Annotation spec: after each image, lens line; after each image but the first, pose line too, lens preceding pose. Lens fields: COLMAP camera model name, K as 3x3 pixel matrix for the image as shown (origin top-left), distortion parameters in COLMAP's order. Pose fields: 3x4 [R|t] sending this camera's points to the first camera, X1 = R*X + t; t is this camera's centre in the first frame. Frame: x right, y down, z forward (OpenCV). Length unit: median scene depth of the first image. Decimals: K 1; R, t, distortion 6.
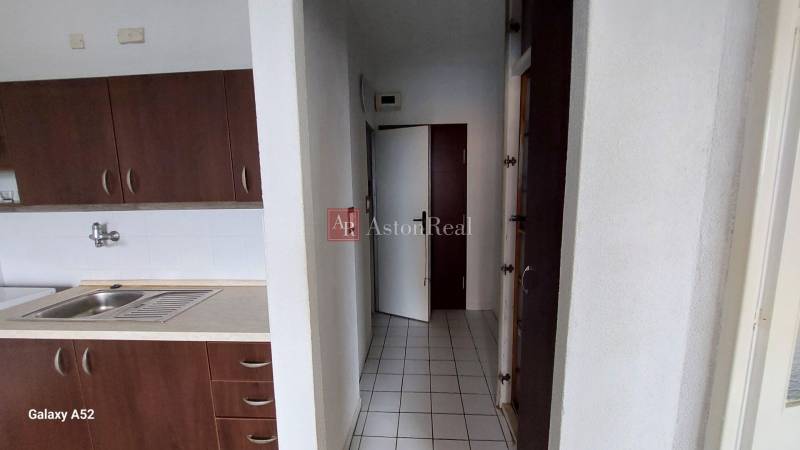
lens RADIAL K [[319.1, 0, 398.9], [0, 319.1, 231.6], [0, 0, 1]] dist [-0.012546, 0.001294]
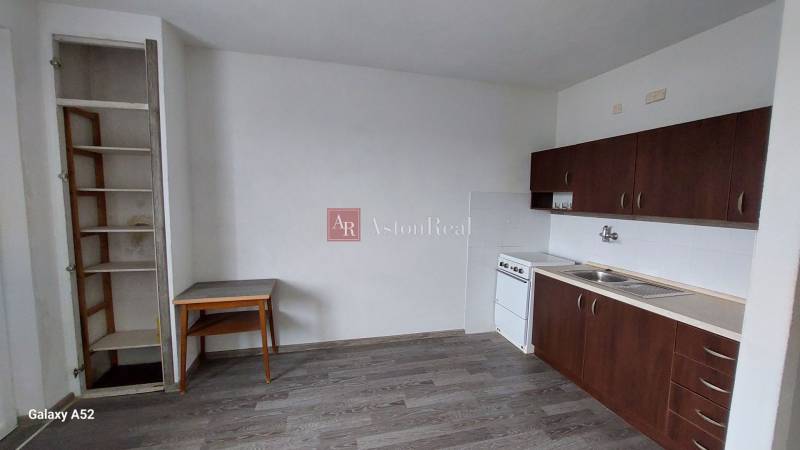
lens RADIAL K [[319.1, 0, 397.1], [0, 319.1, 228.1], [0, 0, 1]] dist [-0.012546, 0.001294]
pose [[0.305473, 0.112091, -0.945580, 0.190662], [-0.155018, 0.985653, 0.066762, 0.037470], [0.939498, 0.126188, 0.318467, -0.447122]]
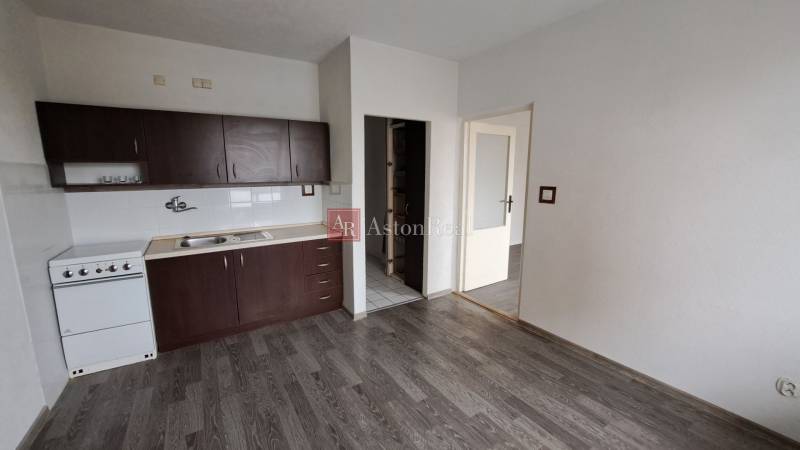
lens RADIAL K [[319.1, 0, 397.7], [0, 319.1, 227.2], [0, 0, 1]] dist [-0.012546, 0.001294]
pose [[0.811087, -0.092526, 0.577561, -1.033773], [0.072985, 0.995702, 0.057018, 0.118393], [-0.580355, -0.004093, 0.814354, -0.970931]]
